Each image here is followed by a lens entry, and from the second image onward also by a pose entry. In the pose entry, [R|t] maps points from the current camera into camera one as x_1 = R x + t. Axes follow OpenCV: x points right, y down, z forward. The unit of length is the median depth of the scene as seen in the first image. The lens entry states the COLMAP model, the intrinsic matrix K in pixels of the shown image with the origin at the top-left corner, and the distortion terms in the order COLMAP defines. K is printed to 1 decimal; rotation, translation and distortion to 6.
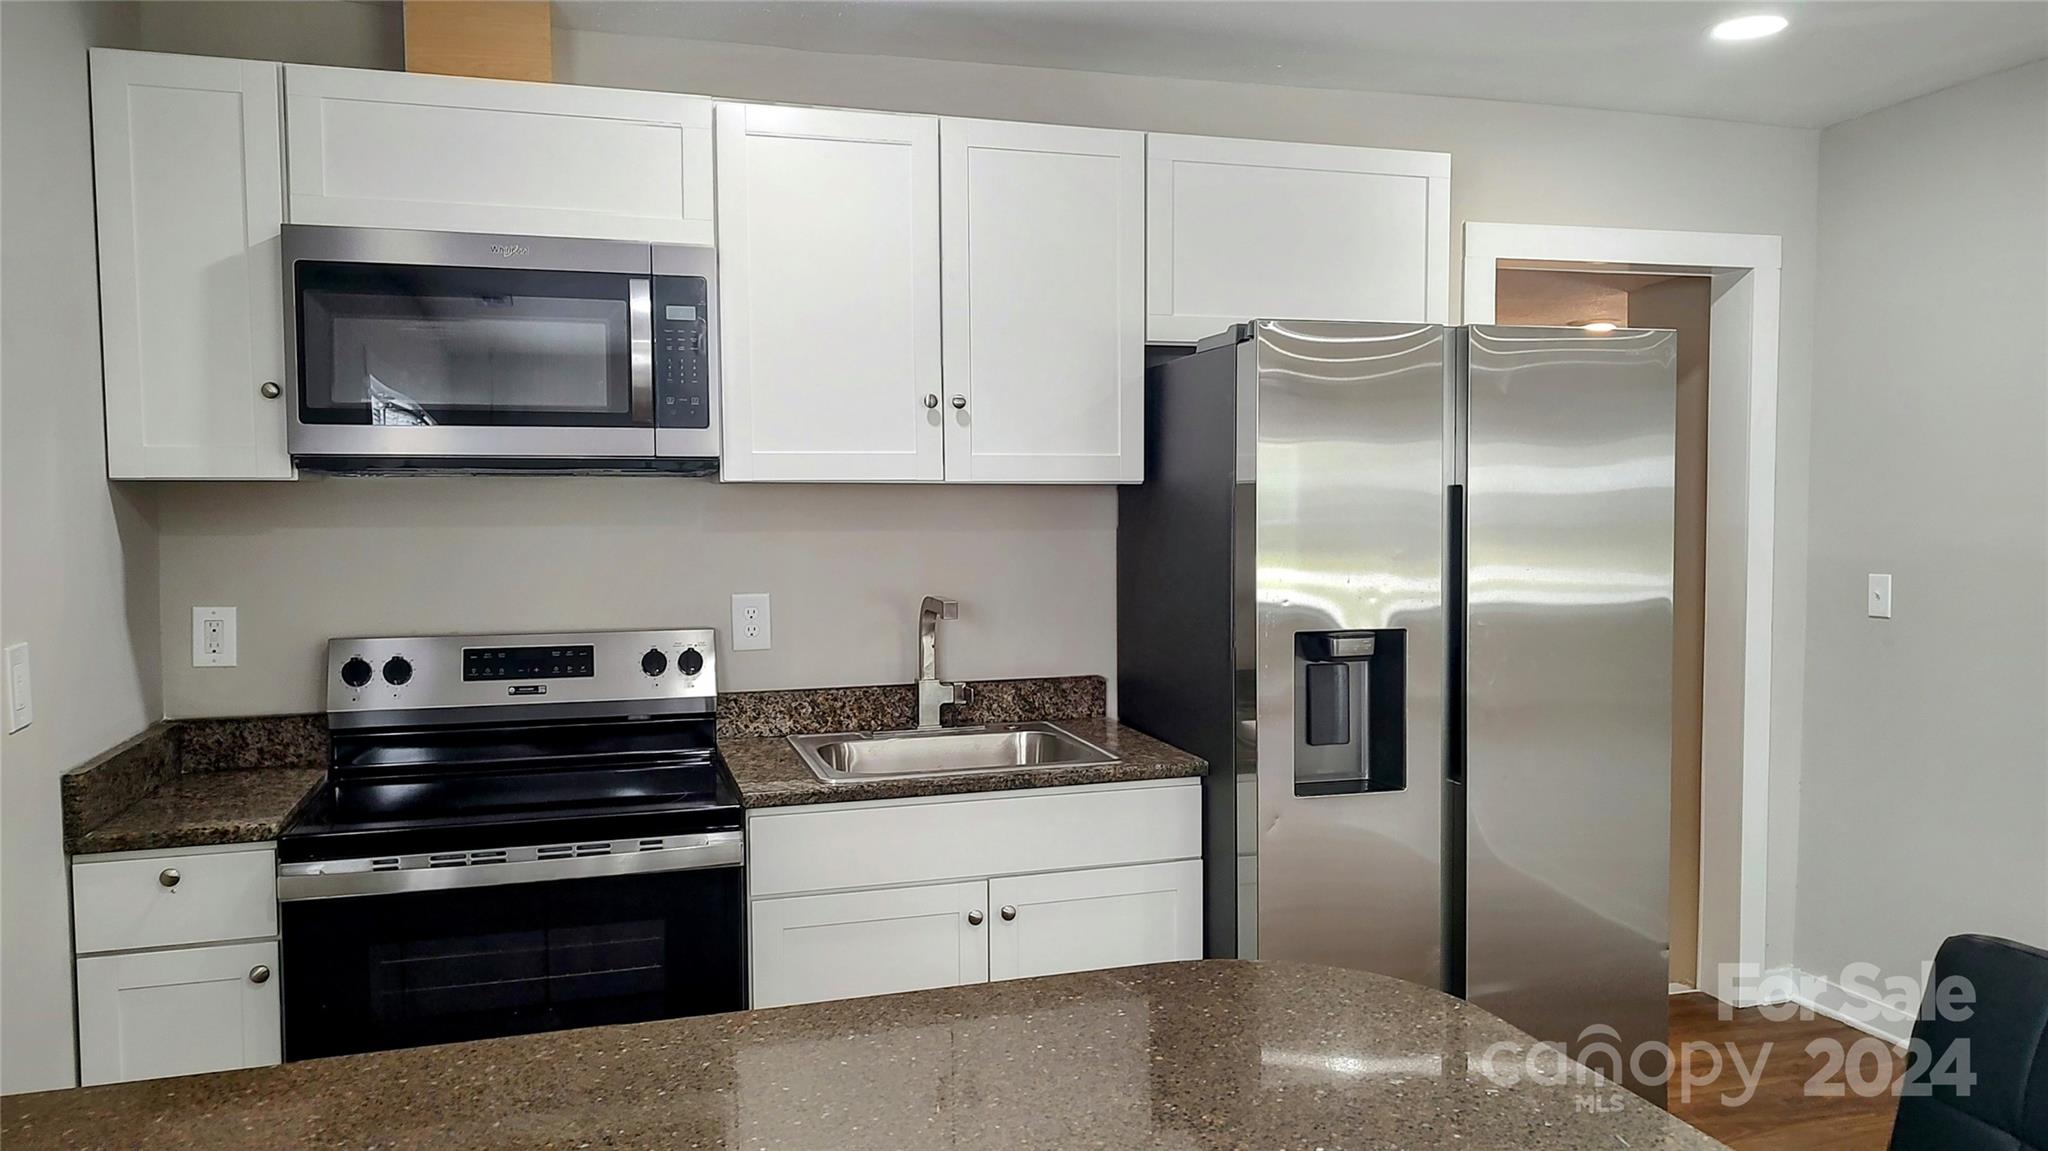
lens RADIAL K [[1484.0, 0, 1030.3], [0, 1484.0, 577.4], [0, 0, 1]] dist [0.041035, -0.036067]
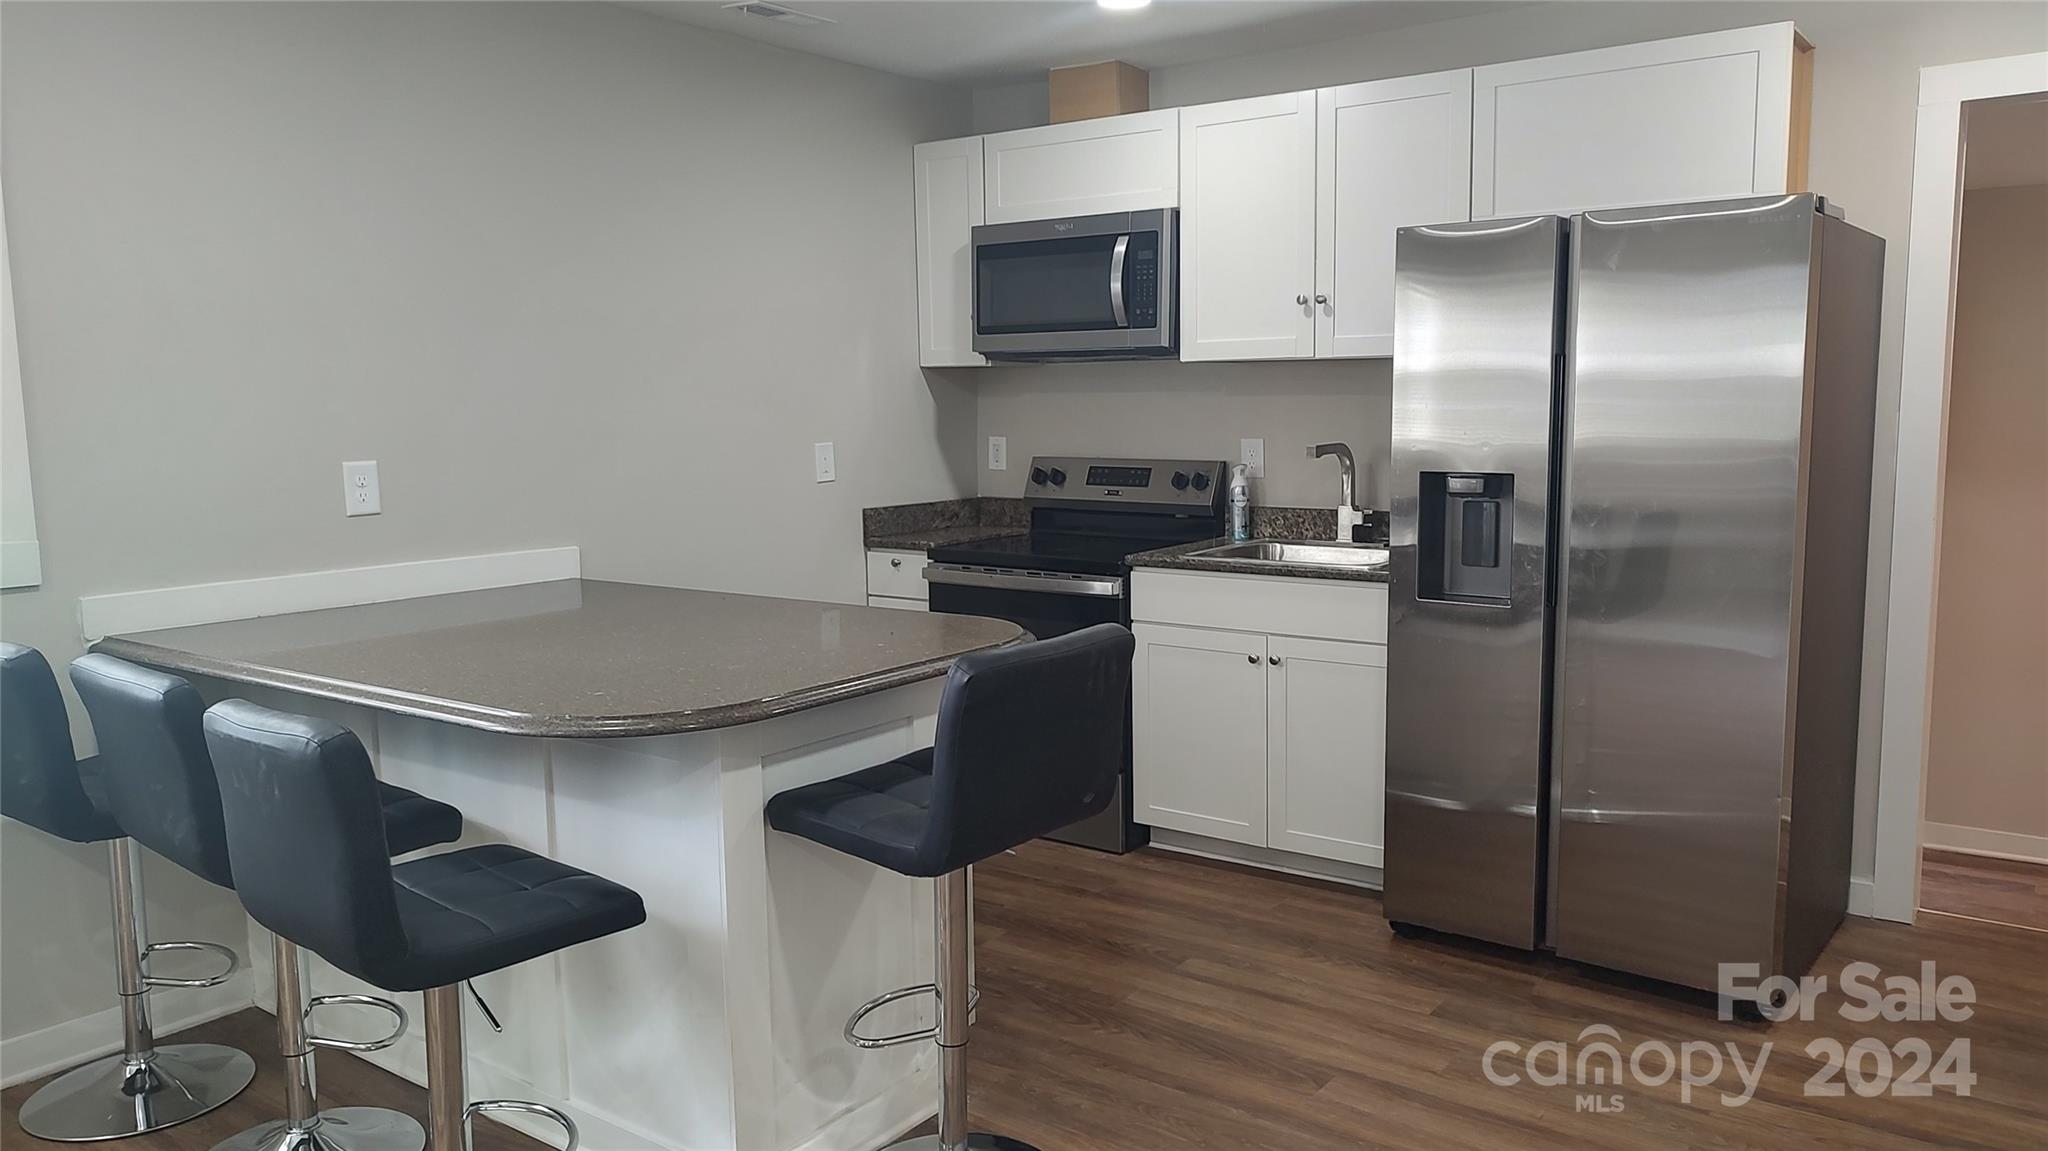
lens RADIAL K [[1484.0, 0, 1076.0], [0, 1484.0, 592.3], [0, 0, 1]] dist [0.041035, -0.036067]
pose [[0.598195, 0.104442, -0.794515, 0.976274], [-0.035472, 0.993950, 0.103951, 0.016828], [0.800565, -0.033999, 0.598281, -0.013585]]
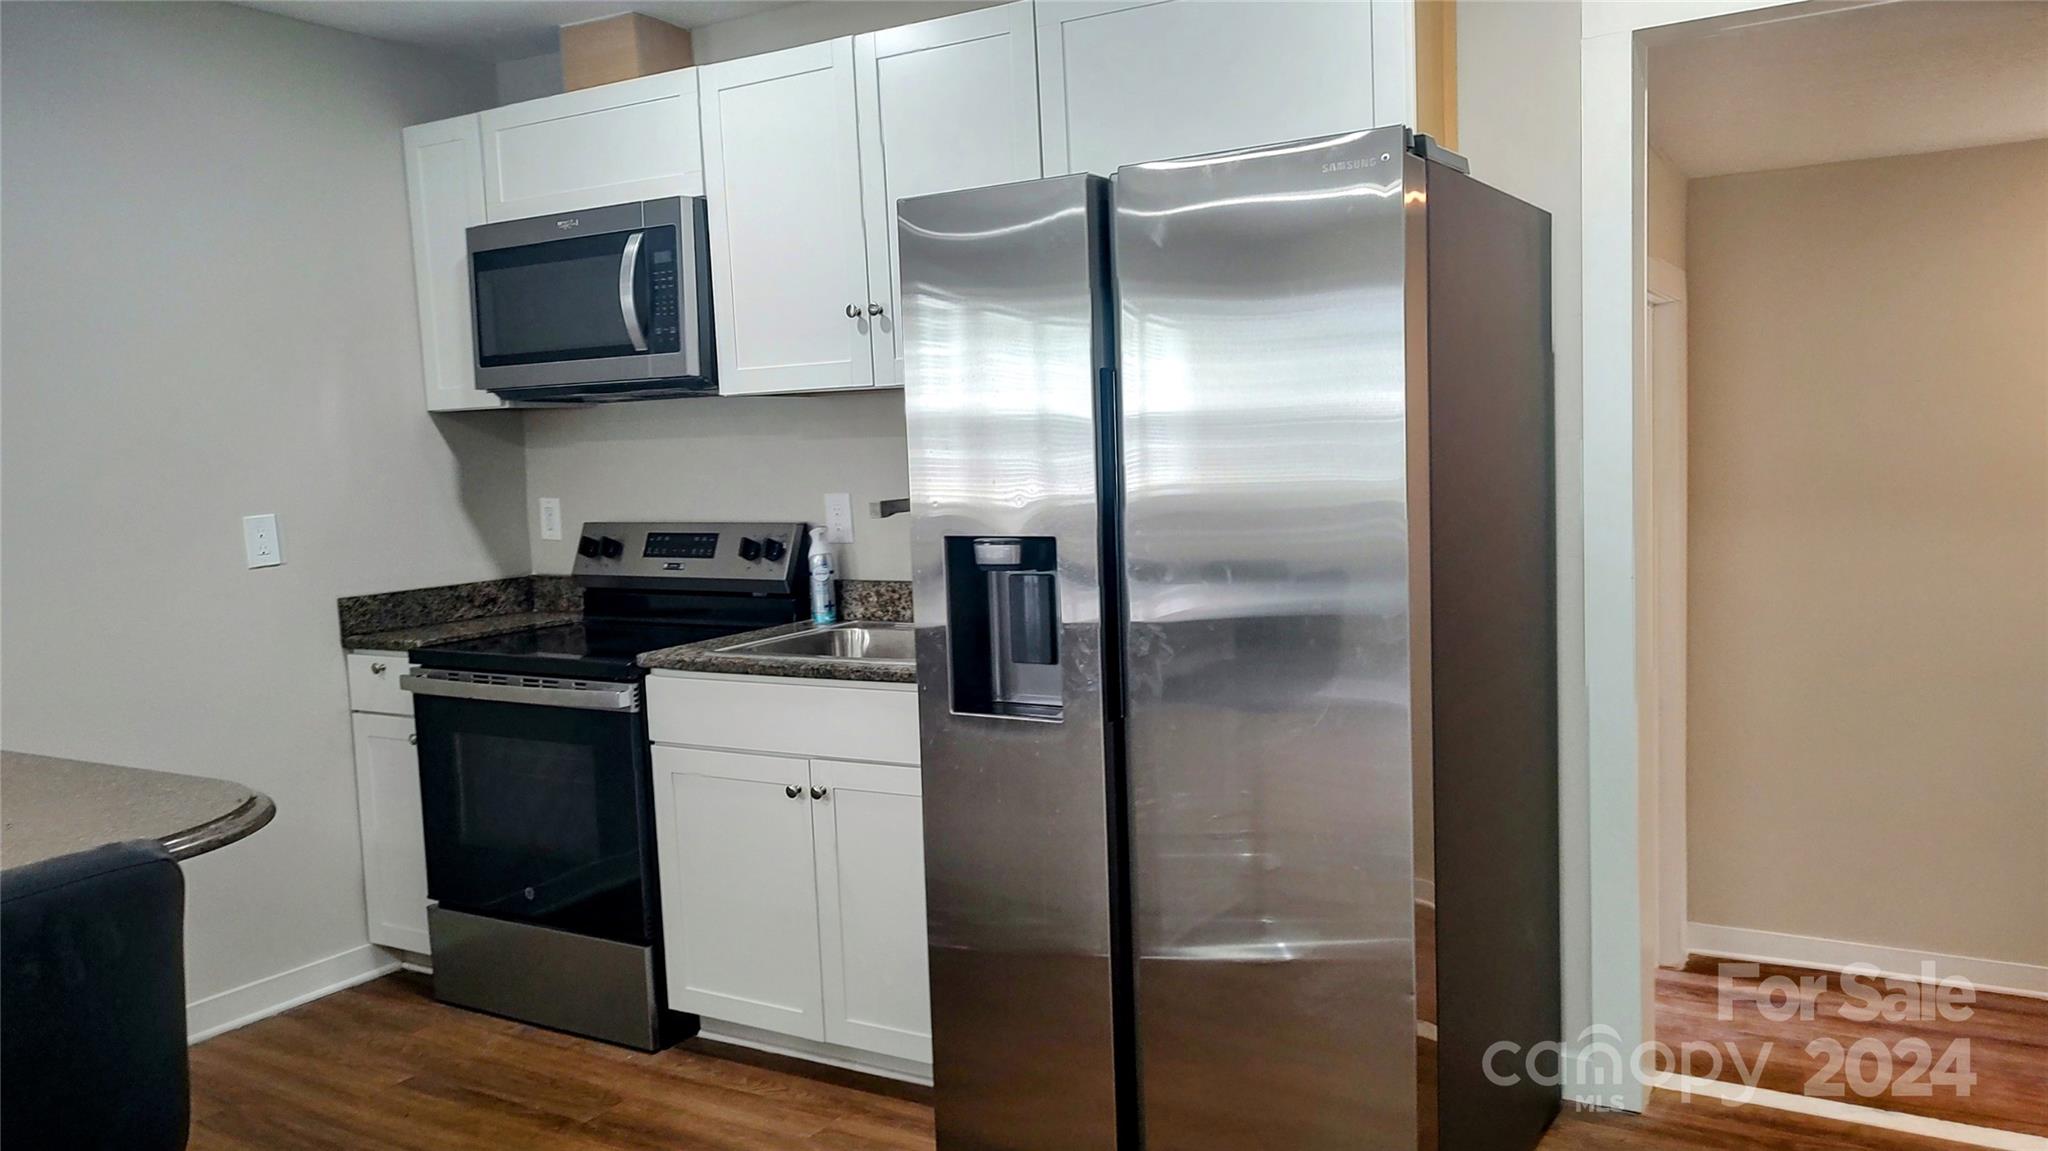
lens RADIAL K [[1484.0, 0, 1083.0], [0, 1484.0, 589.4], [0, 0, 1]] dist [0.041035, -0.036067]
pose [[0.671780, 0.055437, -0.738674, 0.867965], [-0.007632, 0.997661, 0.067933, 0.006176], [0.740712, -0.039999, 0.670631, 0.416289]]
